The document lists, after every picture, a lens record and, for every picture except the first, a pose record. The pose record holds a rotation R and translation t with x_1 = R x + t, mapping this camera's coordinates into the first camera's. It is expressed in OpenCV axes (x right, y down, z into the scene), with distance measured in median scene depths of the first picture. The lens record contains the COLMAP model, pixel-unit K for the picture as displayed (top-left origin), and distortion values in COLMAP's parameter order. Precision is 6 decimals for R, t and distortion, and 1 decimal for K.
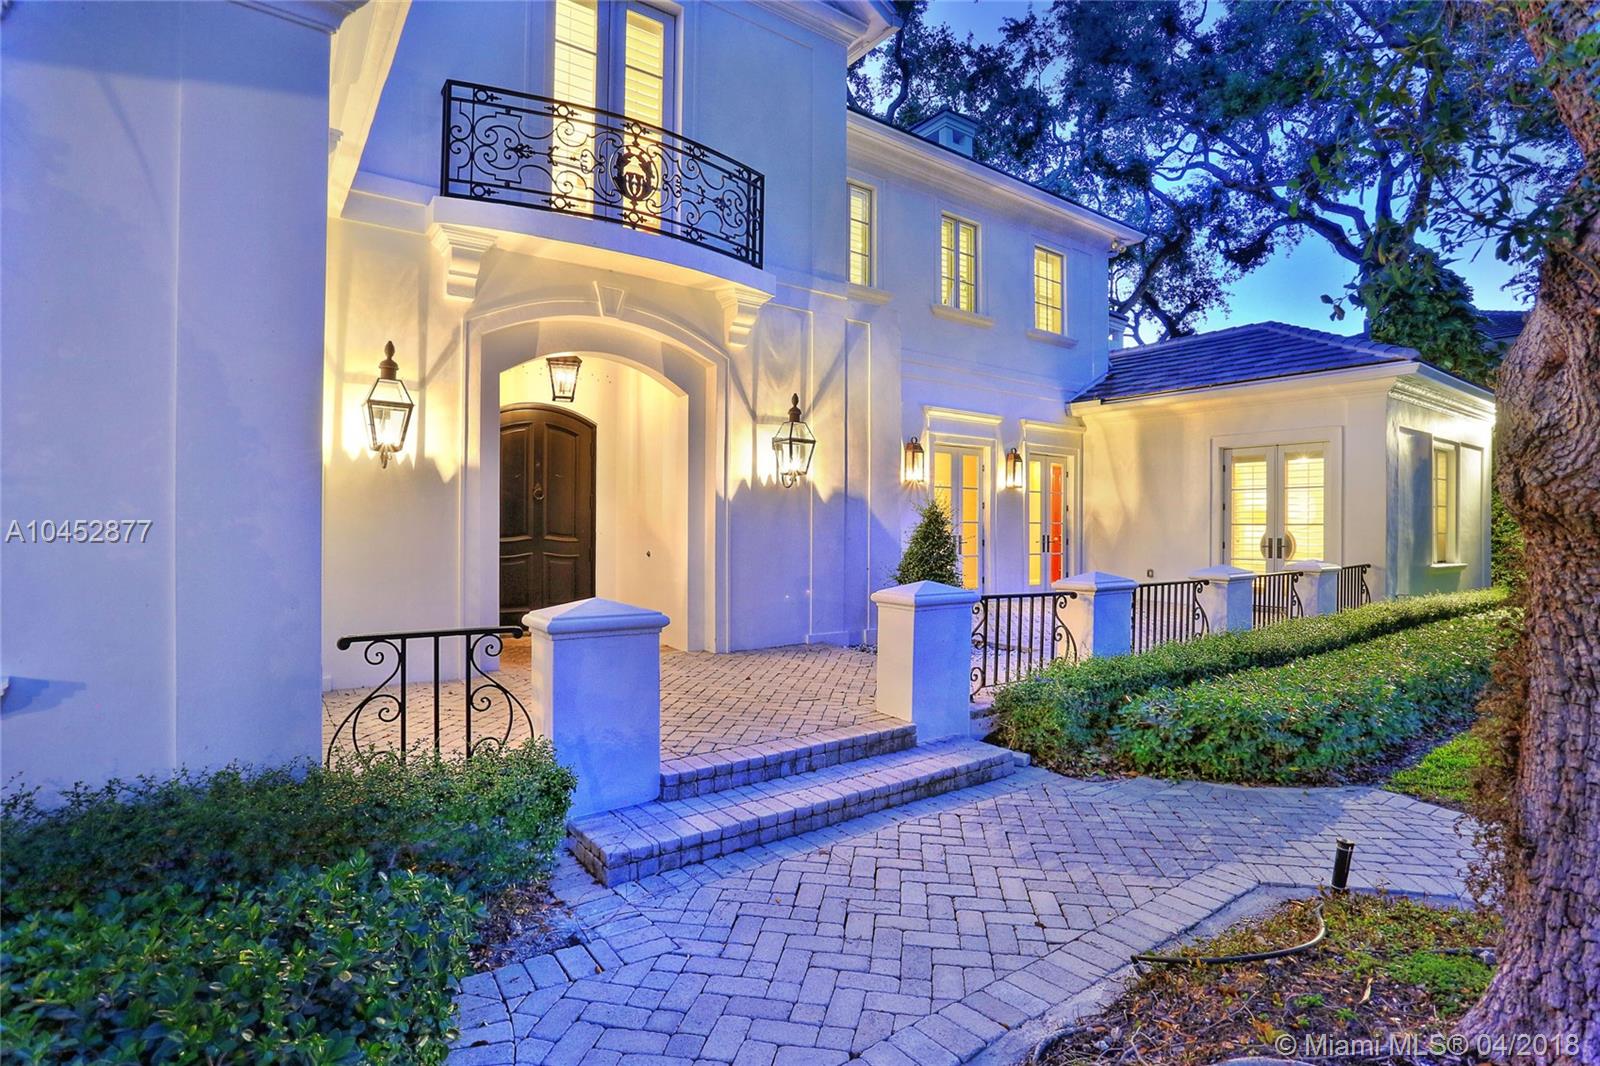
lens RADIAL K [[775.6, 0, 800.0], [0, 775.6, 533.0], [0, 0, 1]] dist [-0.066727, 0.029311]
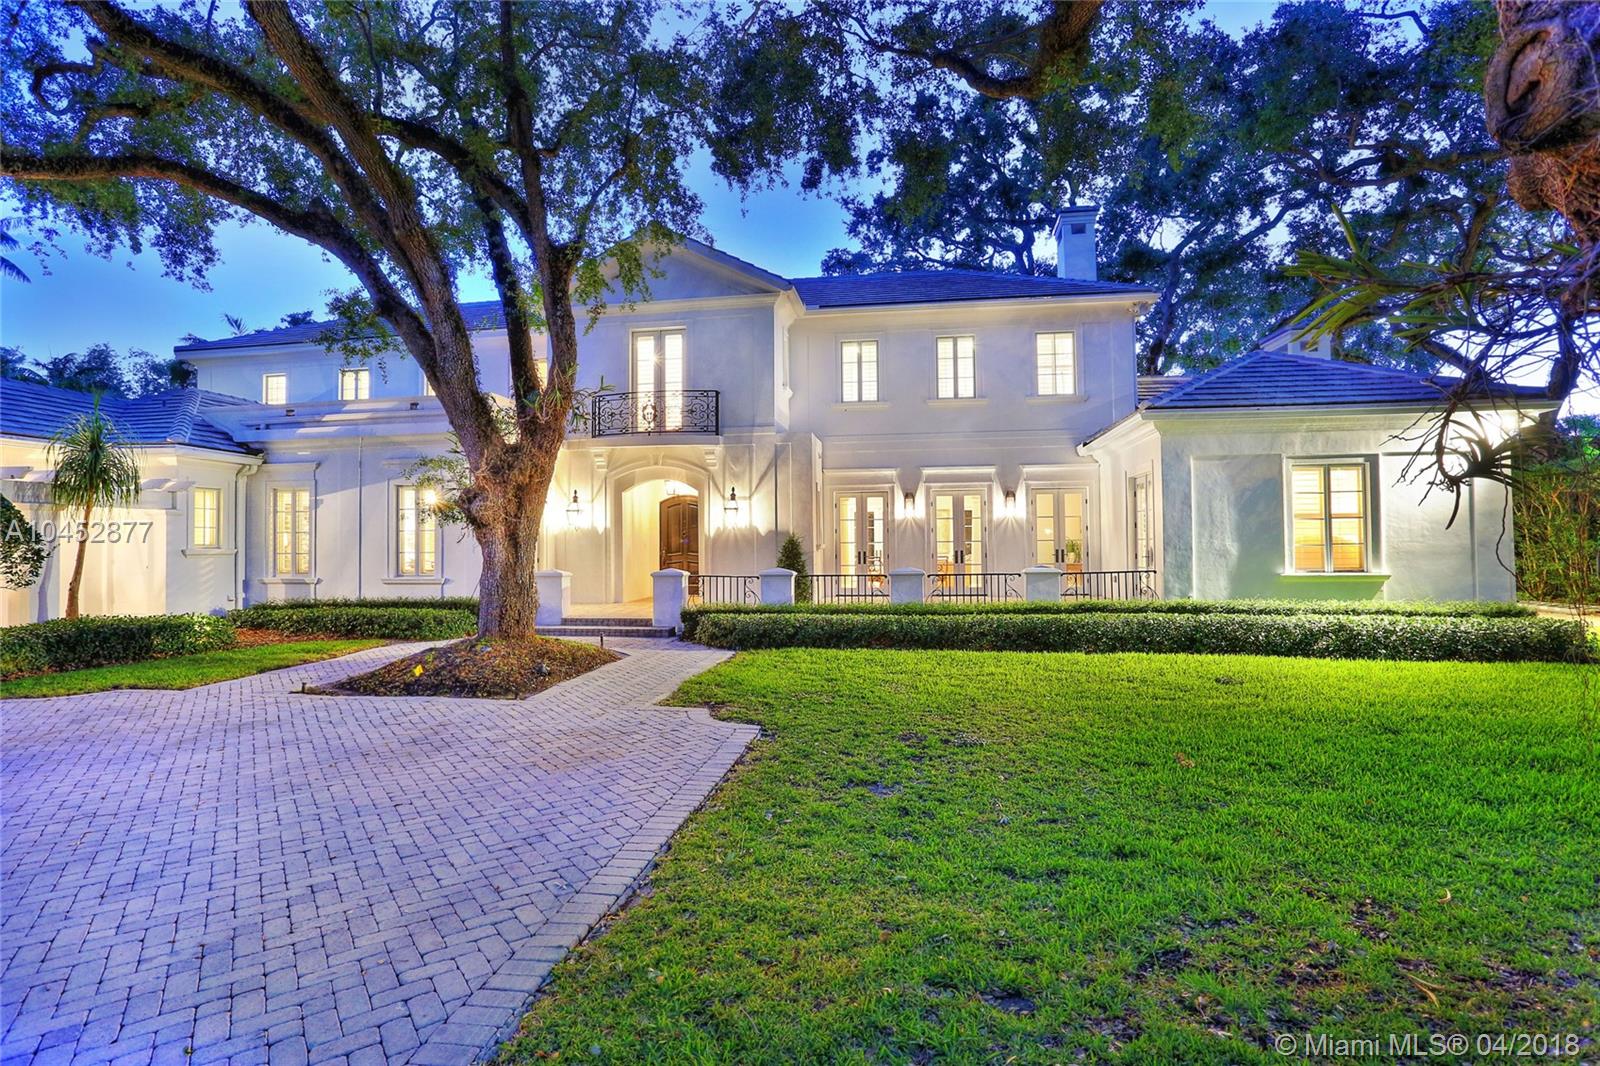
lens RADIAL K [[775.6, 0, 800.0], [0, 775.6, 533.0], [0, 0, 1]] dist [-0.066727, 0.029311]
pose [[0.708382, -0.031950, -0.705106, 1.617519], [0.010713, 0.999347, -0.034521, 0.025209], [0.705748, 0.016900, 0.708261, -0.393096]]
